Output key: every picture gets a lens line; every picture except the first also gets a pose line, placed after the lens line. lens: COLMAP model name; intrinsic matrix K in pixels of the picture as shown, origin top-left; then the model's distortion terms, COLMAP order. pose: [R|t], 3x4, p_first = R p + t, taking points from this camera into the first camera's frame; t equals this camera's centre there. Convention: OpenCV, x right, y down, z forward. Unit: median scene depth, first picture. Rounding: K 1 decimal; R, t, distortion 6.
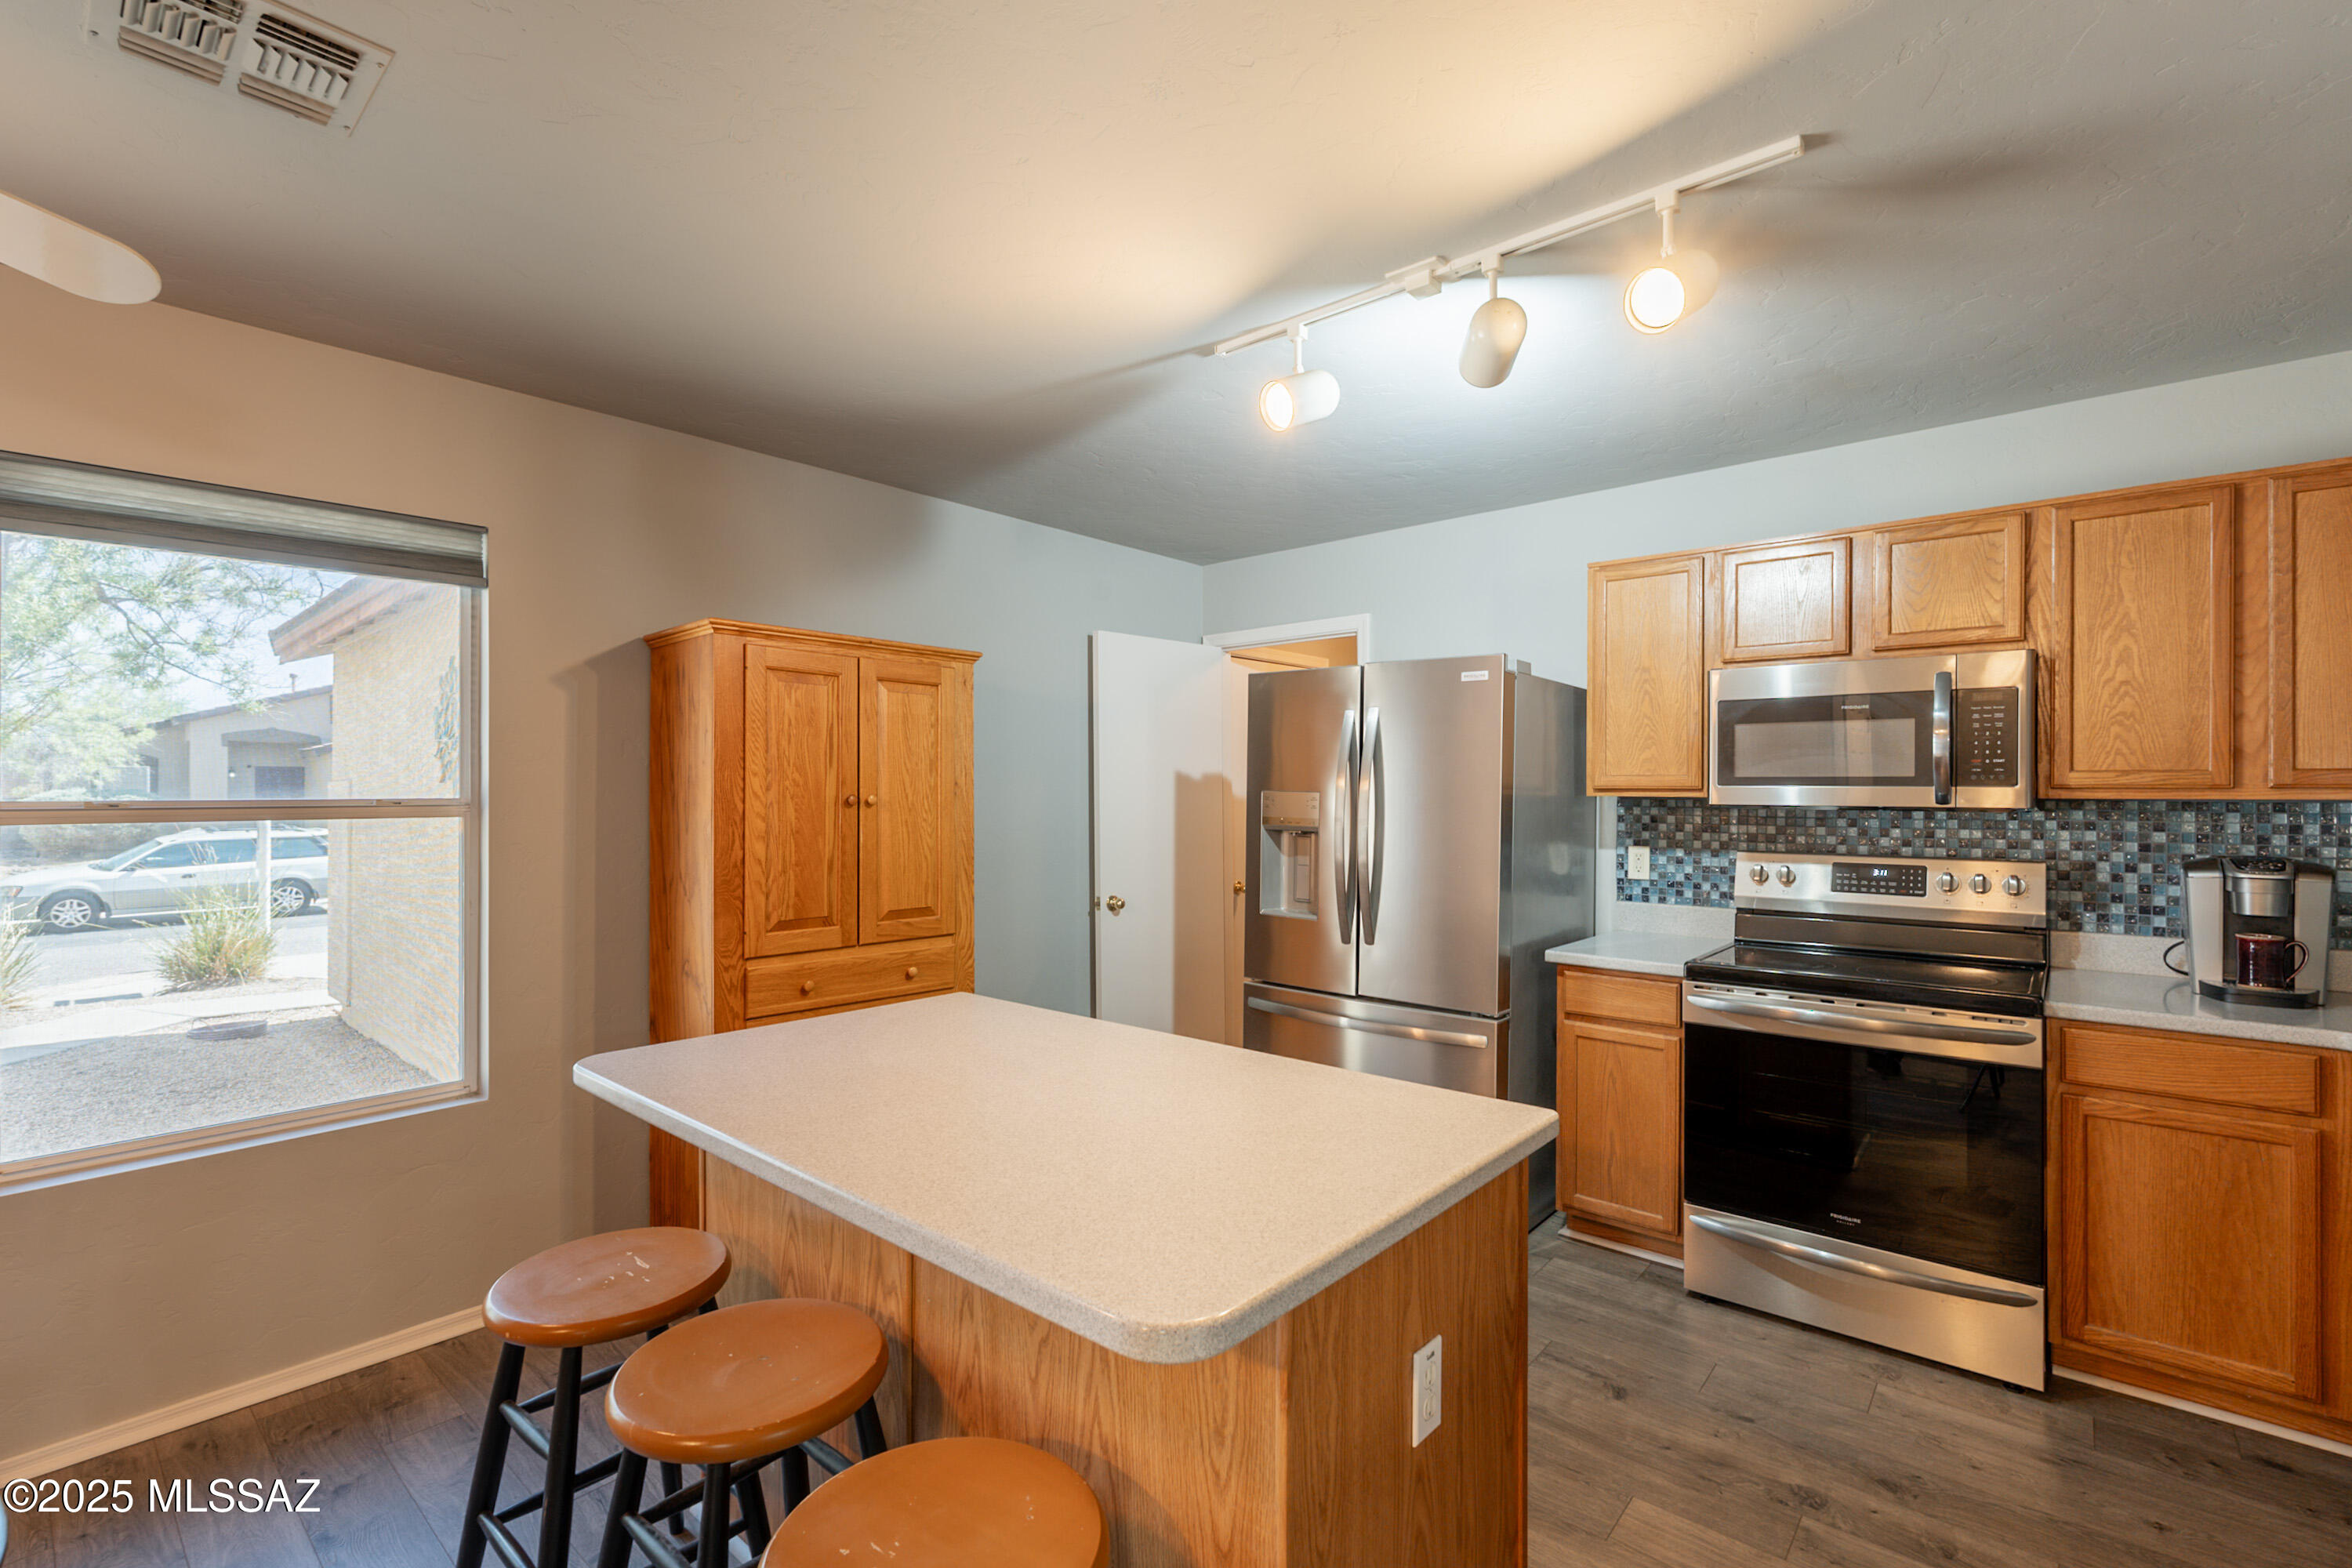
lens RADIAL K [[1028.7, 0, 1174.2], [0, 1028.7, 787.9], [0, 0, 1]] dist [-0.003611, 0.000191]
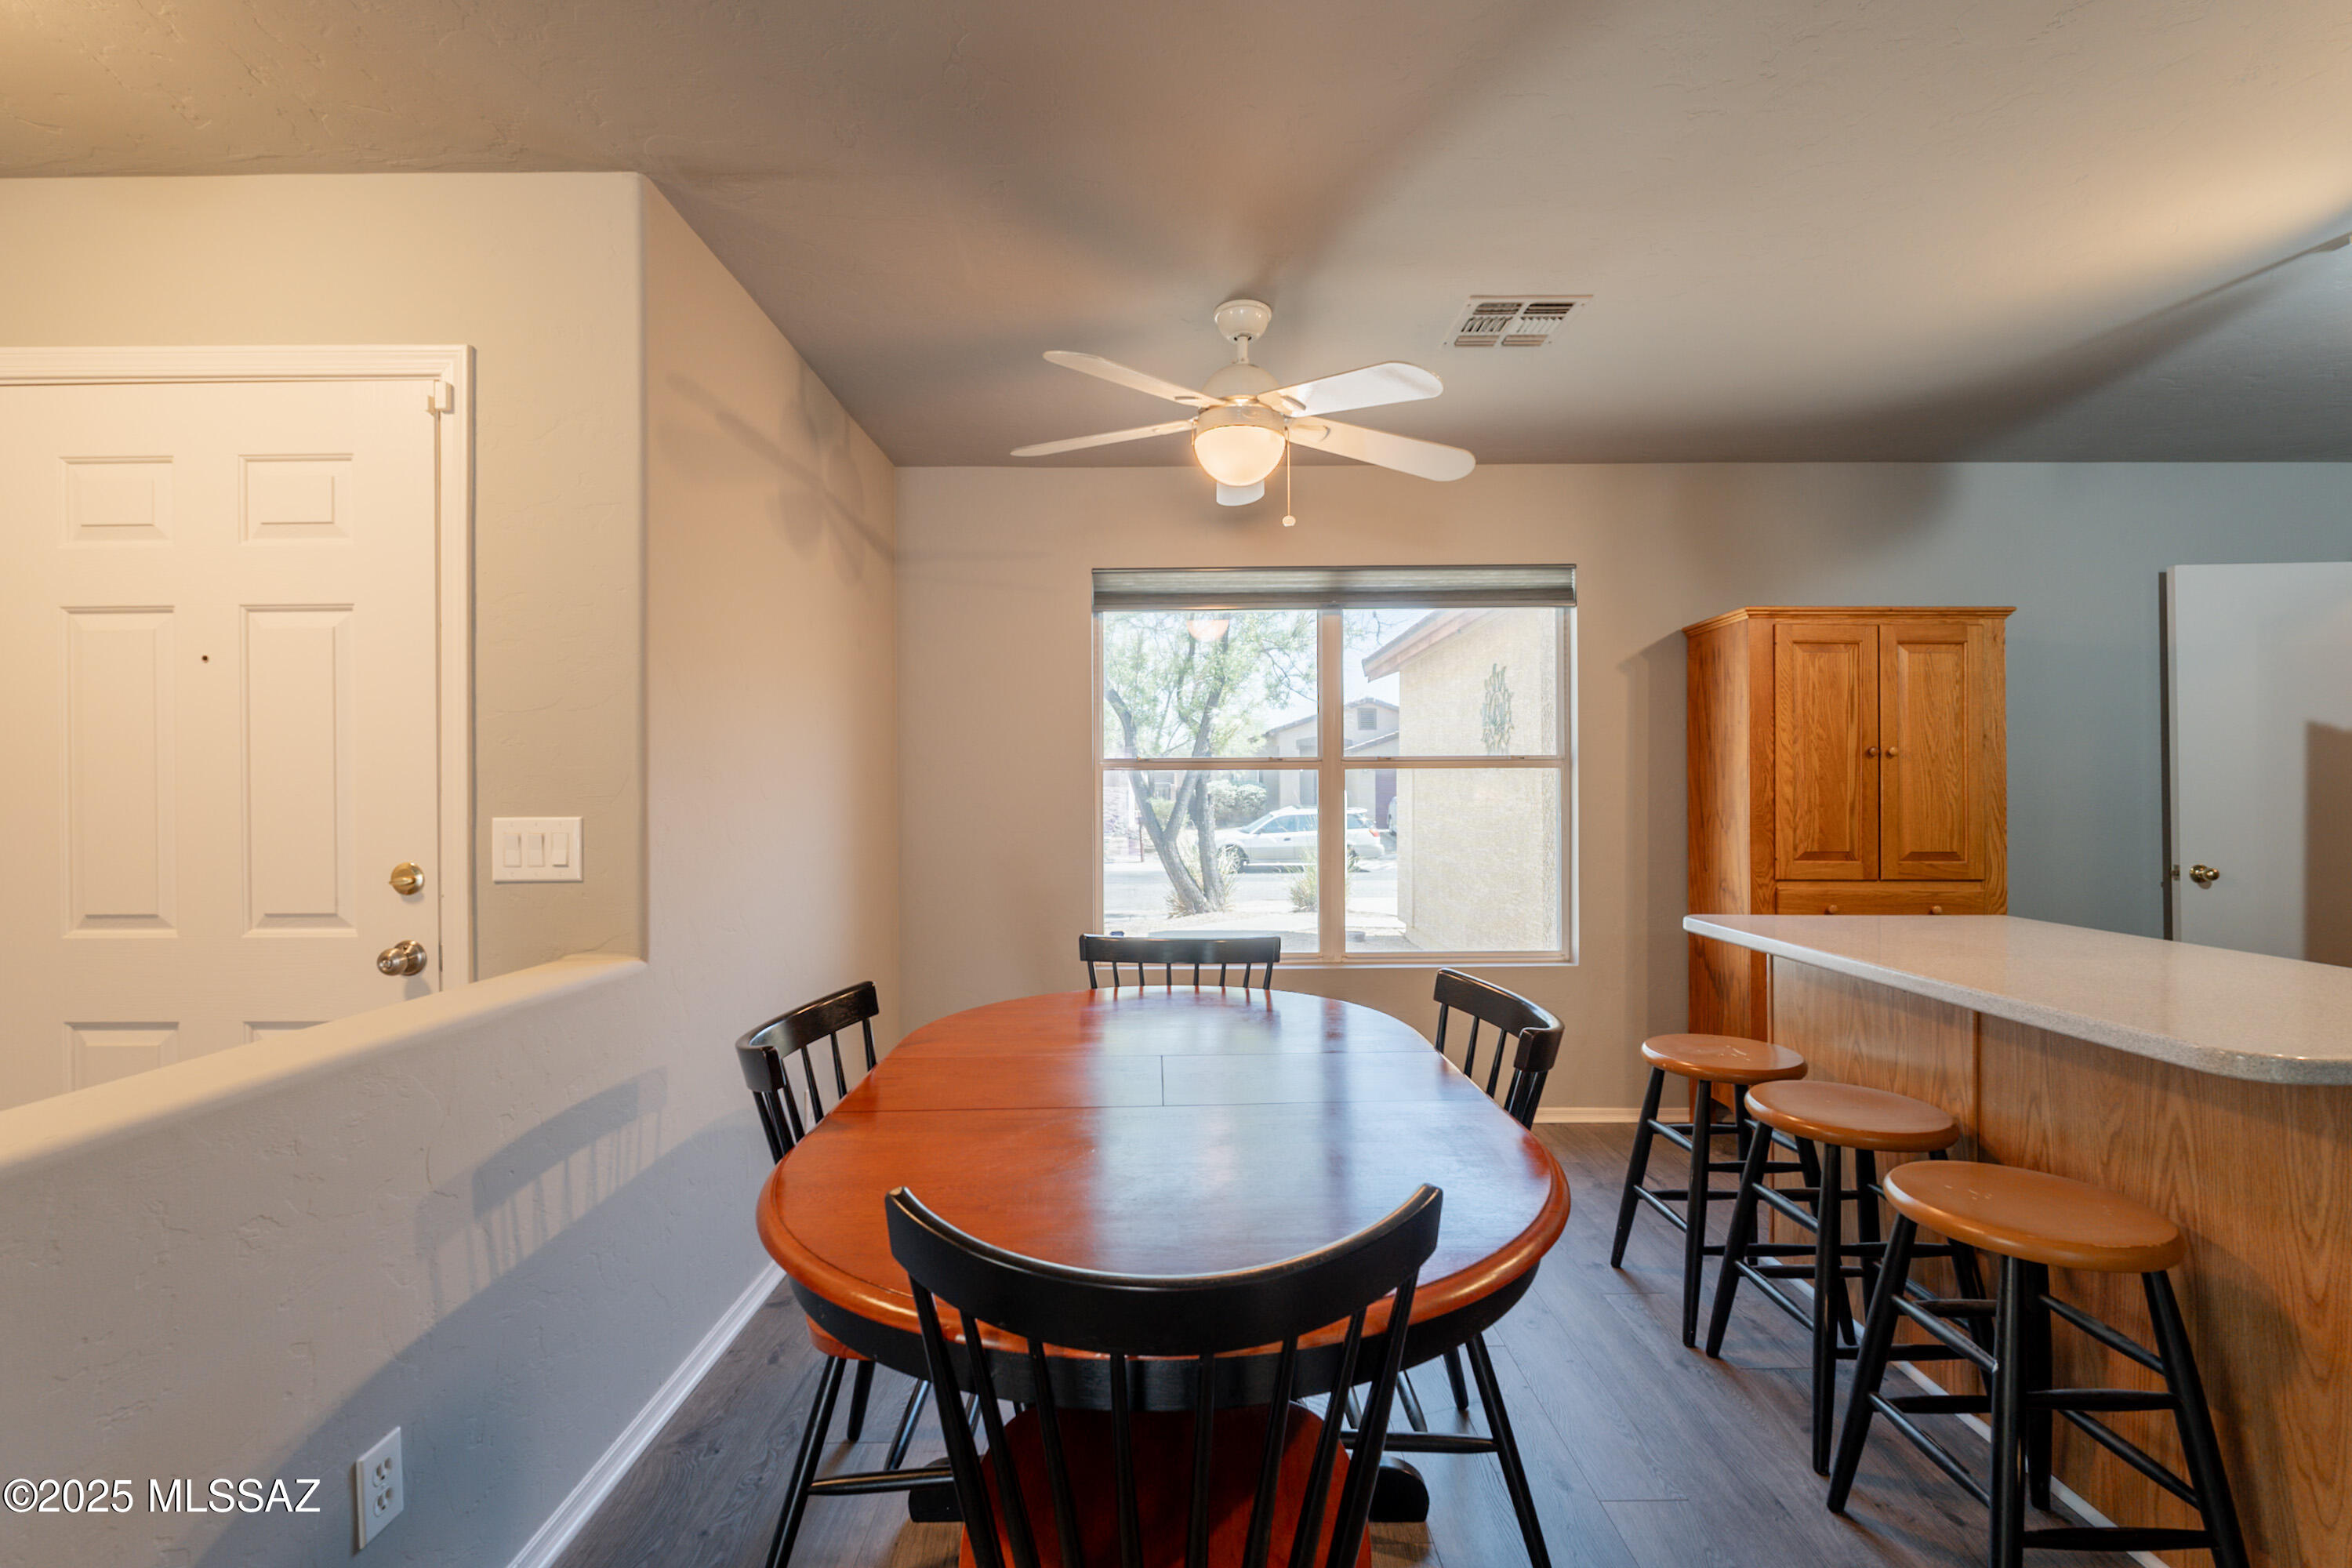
lens RADIAL K [[1028.7, 0, 1161.6], [0, 1028.7, 784.2], [0, 0, 1]] dist [-0.003611, 0.000191]
pose [[0.656433, -0.002885, -0.754379, 0.027051], [0.003126, 0.999995, -0.001104, 0.048435], [0.754378, -0.001634, 0.656438, -0.347177]]
